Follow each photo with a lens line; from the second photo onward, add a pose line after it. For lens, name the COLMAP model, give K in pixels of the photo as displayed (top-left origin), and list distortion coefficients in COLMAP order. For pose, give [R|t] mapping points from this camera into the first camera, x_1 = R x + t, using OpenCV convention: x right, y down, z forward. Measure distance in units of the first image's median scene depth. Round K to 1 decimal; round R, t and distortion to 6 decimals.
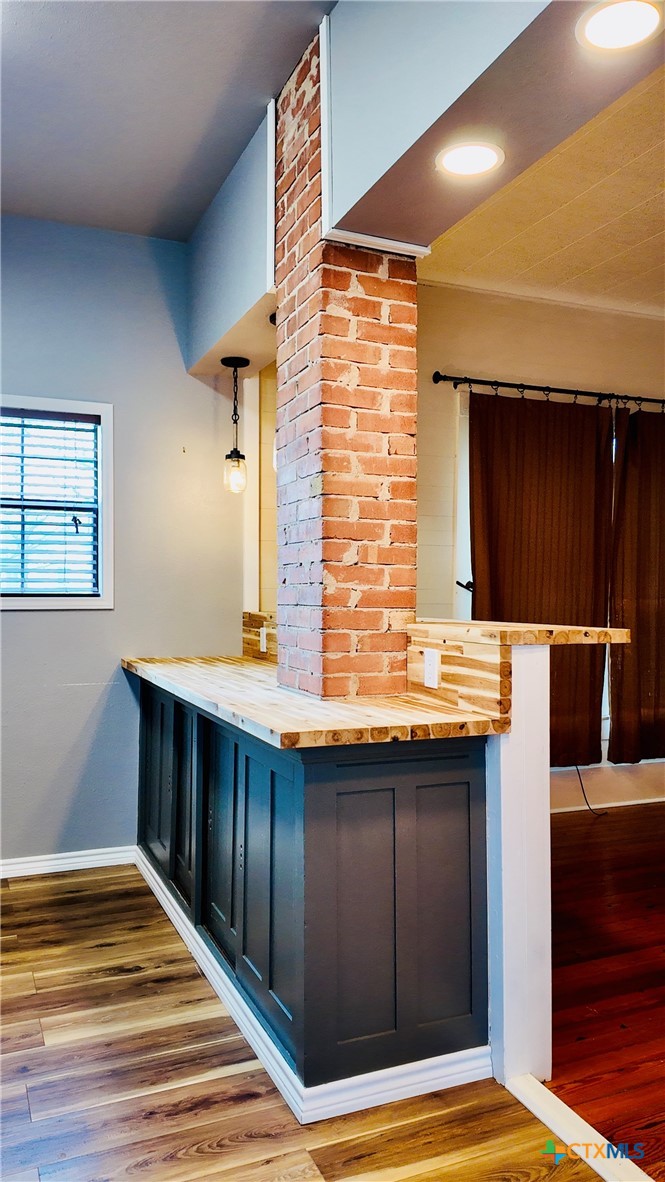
lens RADIAL K [[864.5, 0, 340.9], [0, 864.5, 597.5], [0, 0, 1]] dist [0.080807, -0.103092]
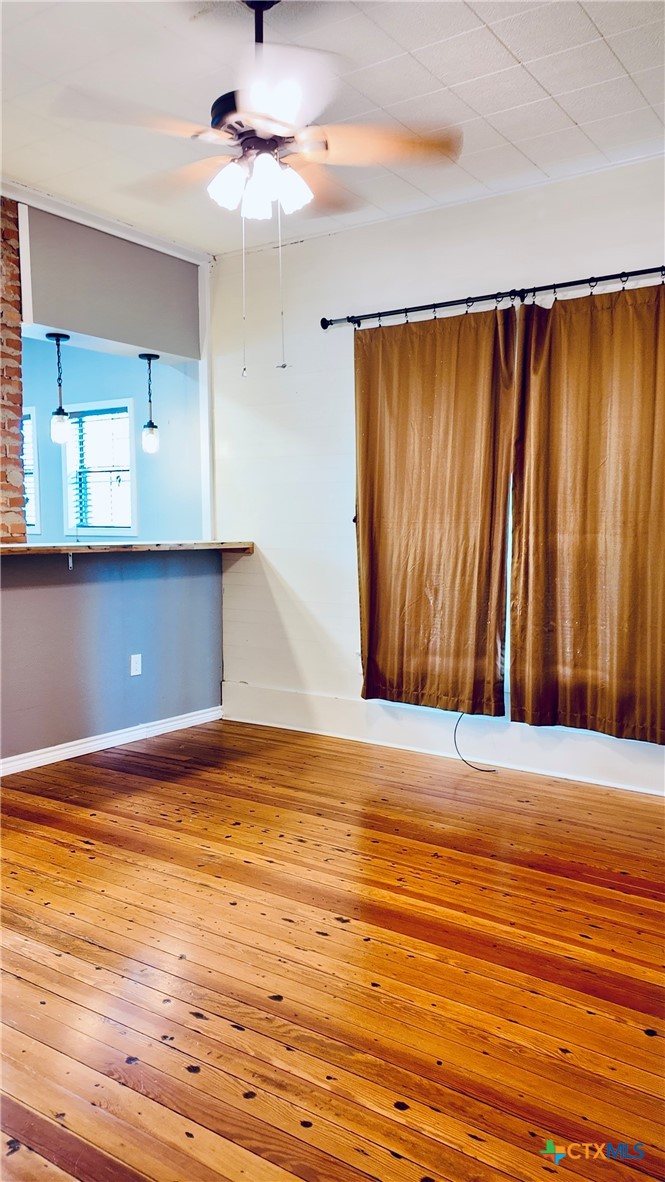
lens RADIAL K [[864.5, 0, 336.2], [0, 864.5, 594.1], [0, 0, 1]] dist [0.080807, -0.103092]
pose [[0.536536, 0.063688, -0.841471, 1.742186], [-0.010478, 0.997574, 0.068822, 0.008583], [0.843812, -0.028109, 0.535901, 0.715149]]
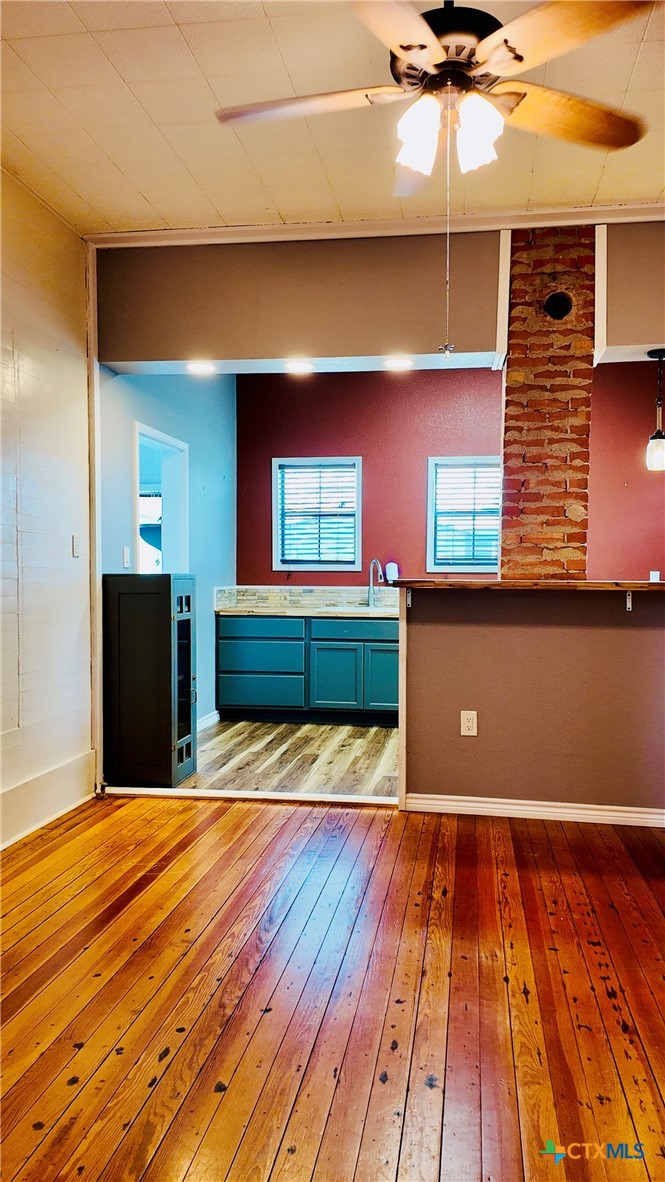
lens RADIAL K [[864.5, 0, 333.3], [0, 864.5, 593.7], [0, 0, 1]] dist [0.080807, -0.103092]
pose [[-0.534738, 0.006988, -0.844989, 1.581339], [-0.023032, 0.999474, 0.022841, 0.031255], [0.844704, 0.031676, -0.534296, 1.561793]]
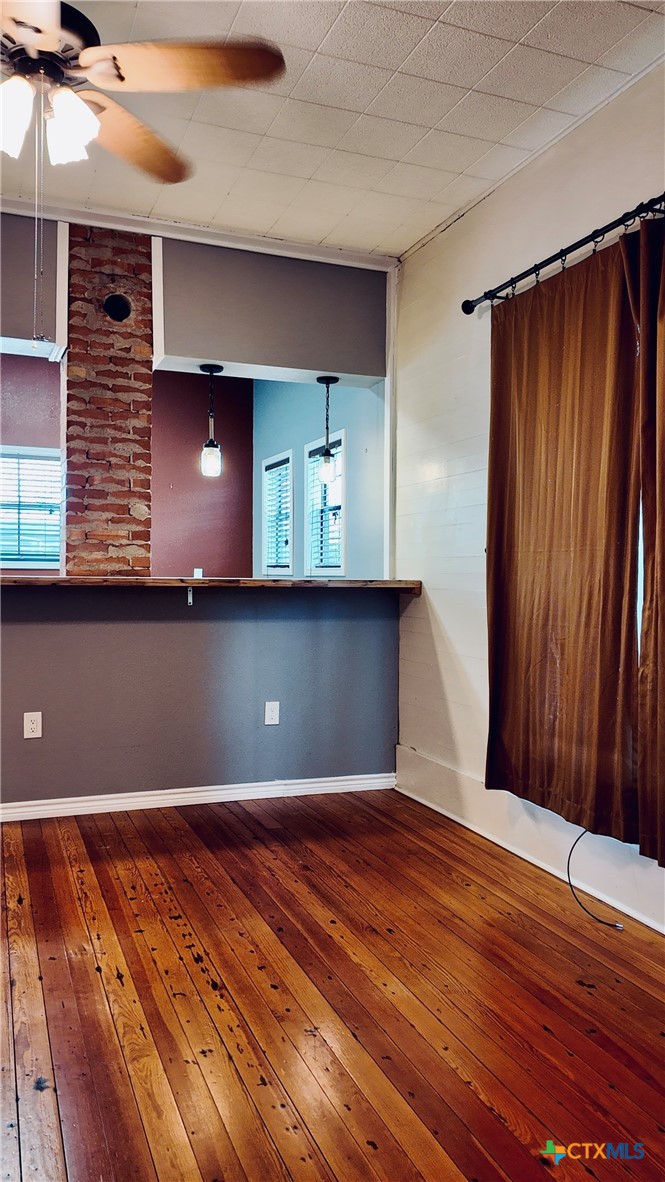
lens RADIAL K [[864.5, 0, 337.6], [0, 864.5, 593.9], [0, 0, 1]] dist [0.080807, -0.103092]
pose [[-0.026554, 0.013064, -0.999562, 1.632316], [-0.023956, 0.999619, 0.013701, 0.033572], [0.999360, 0.024309, -0.026231, 1.505885]]
